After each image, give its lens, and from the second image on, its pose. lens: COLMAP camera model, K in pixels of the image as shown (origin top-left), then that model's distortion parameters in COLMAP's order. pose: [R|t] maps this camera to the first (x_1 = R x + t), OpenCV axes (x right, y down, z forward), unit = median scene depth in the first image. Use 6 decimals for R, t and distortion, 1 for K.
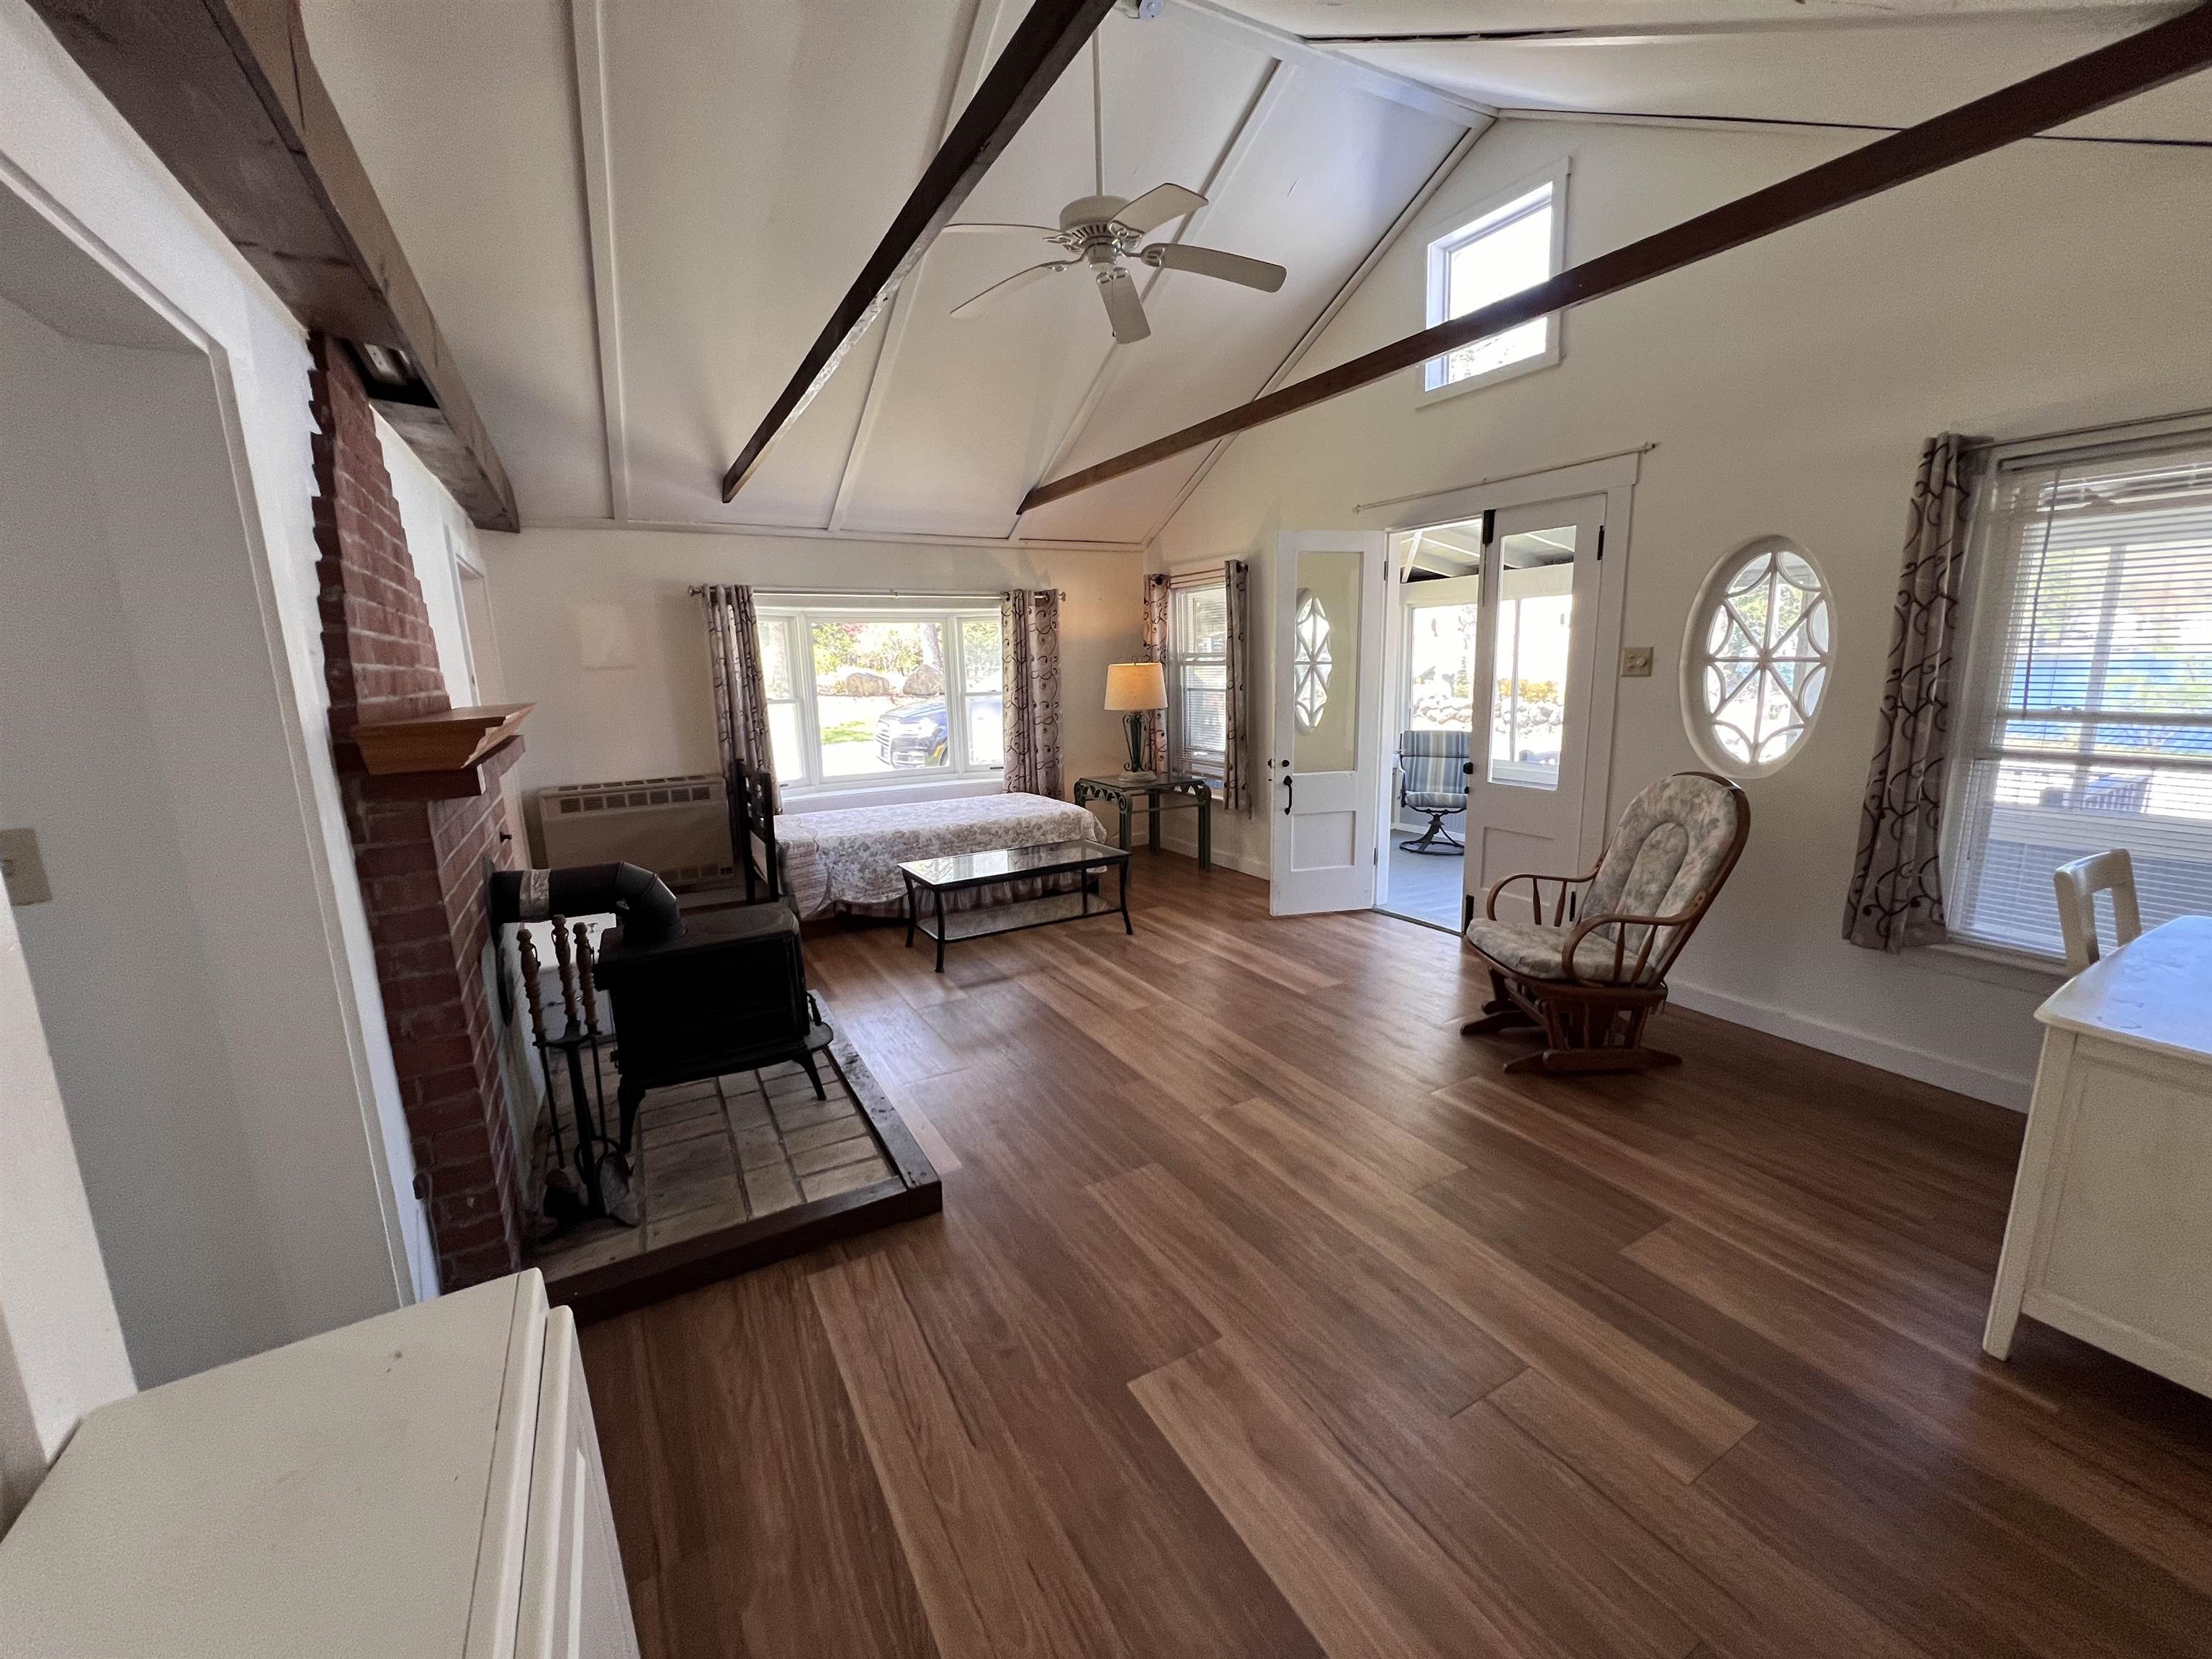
lens RADIAL K [[887.8, 0, 1106.6], [0, 887.8, 824.5], [0, 0, 1]] dist [-0.003263, 0.000367]
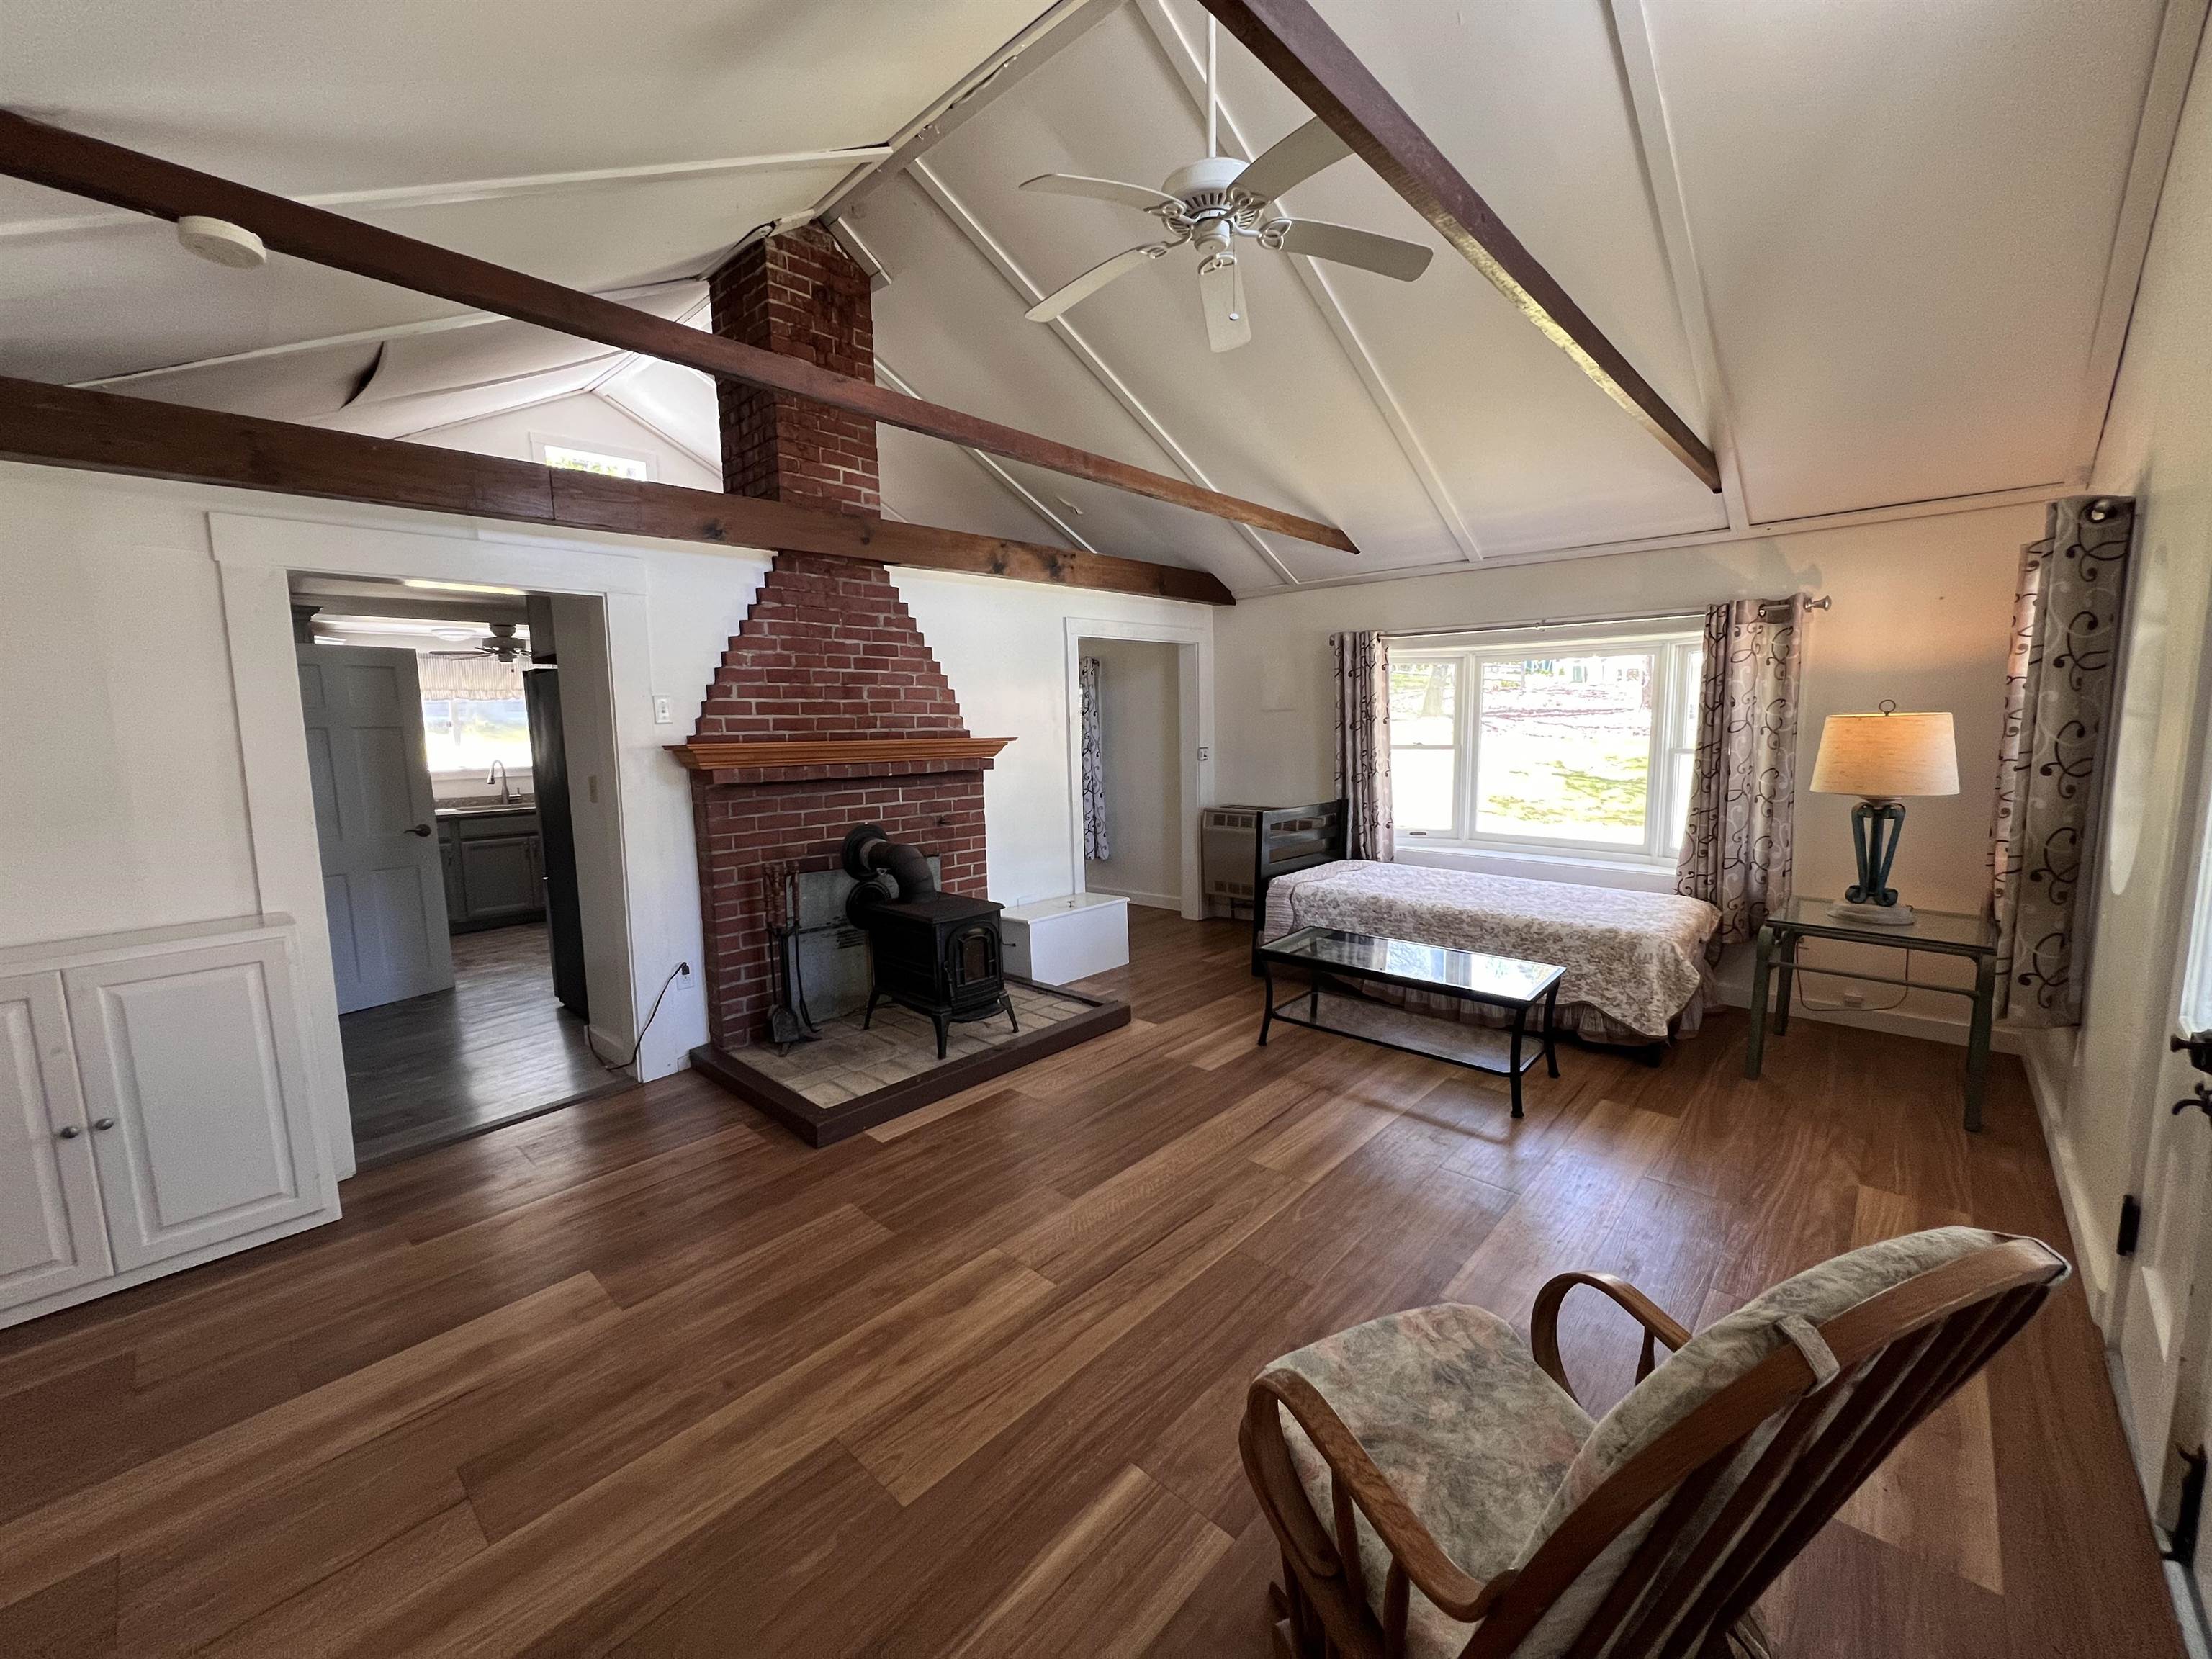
lens RADIAL K [[887.8, 0, 1106.6], [0, 887.8, 824.5], [0, 0, 1]] dist [-0.003263, 0.000367]
pose [[0.299321, 0.137412, -0.944206, 0.747015], [-0.169208, 0.981535, 0.089205, -0.140605], [0.939029, 0.133066, 0.317045, 0.653055]]
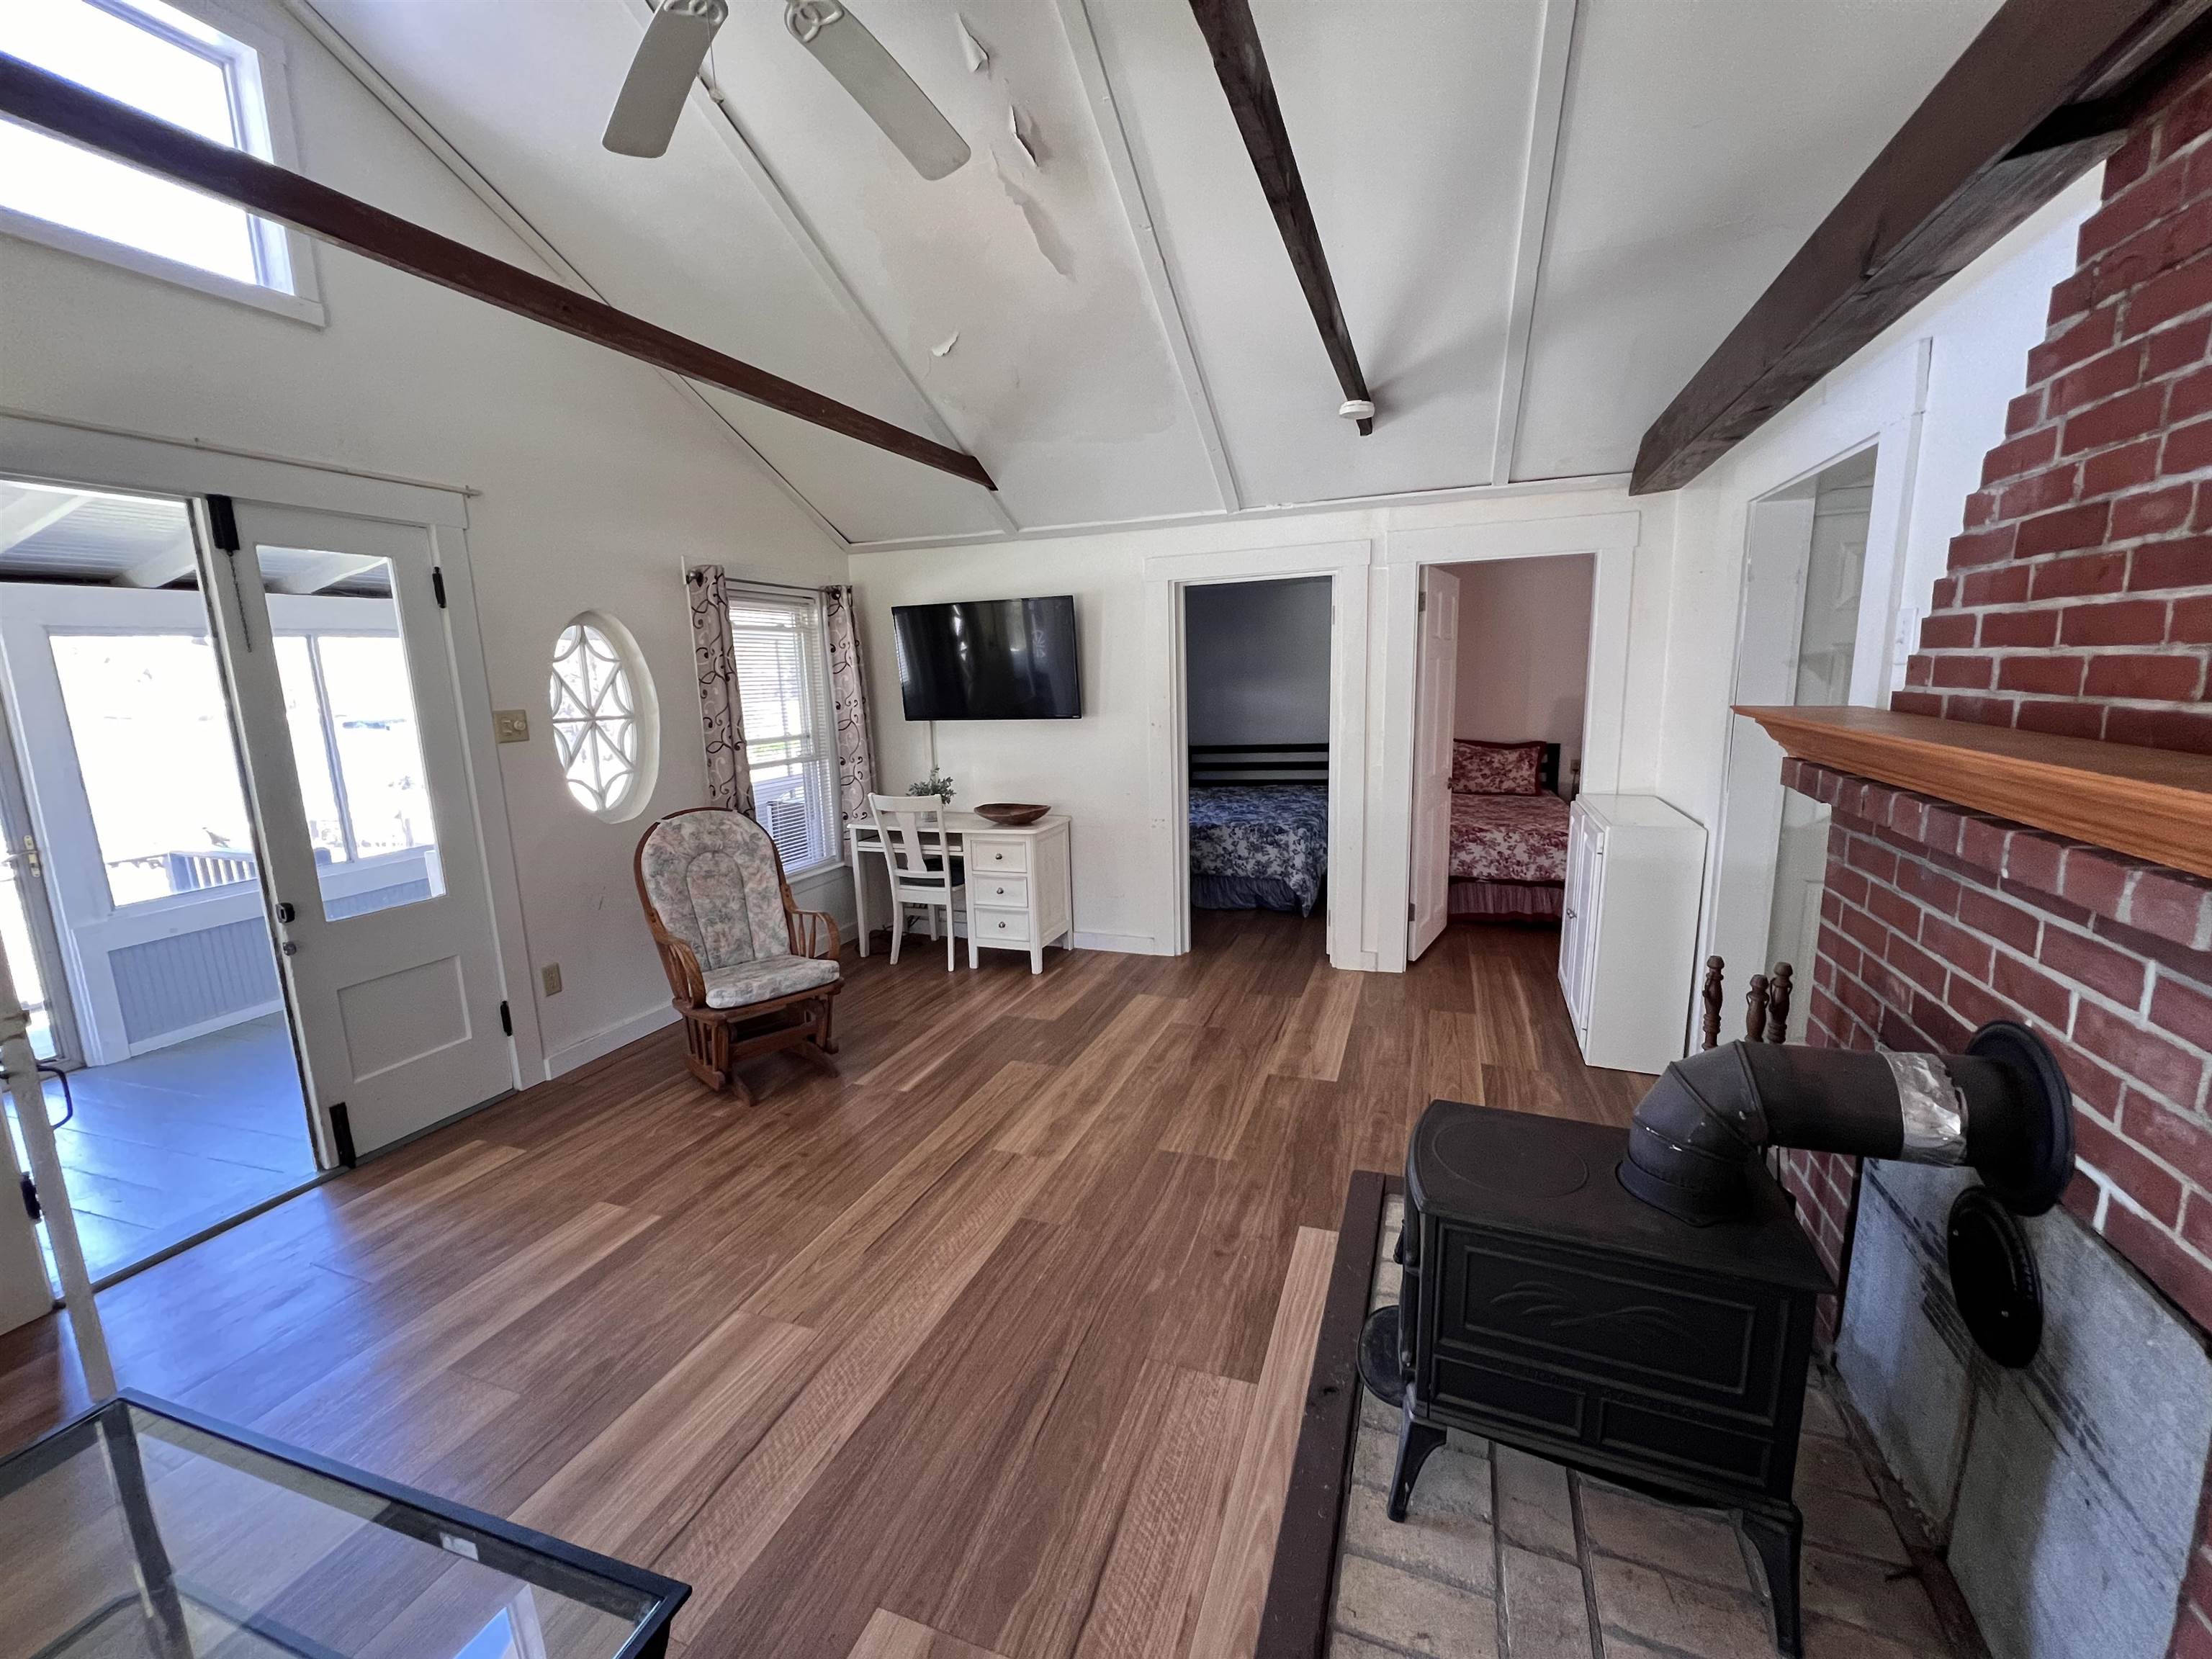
lens RADIAL K [[887.8, 0, 1106.6], [0, 887.8, 824.5], [0, 0, 1]] dist [-0.003263, 0.000367]
pose [[-0.637345, -0.078628, 0.766556, -0.541187], [0.195005, 0.945942, 0.259164, -0.219639], [-0.745496, 0.314659, -0.587559, 1.194474]]
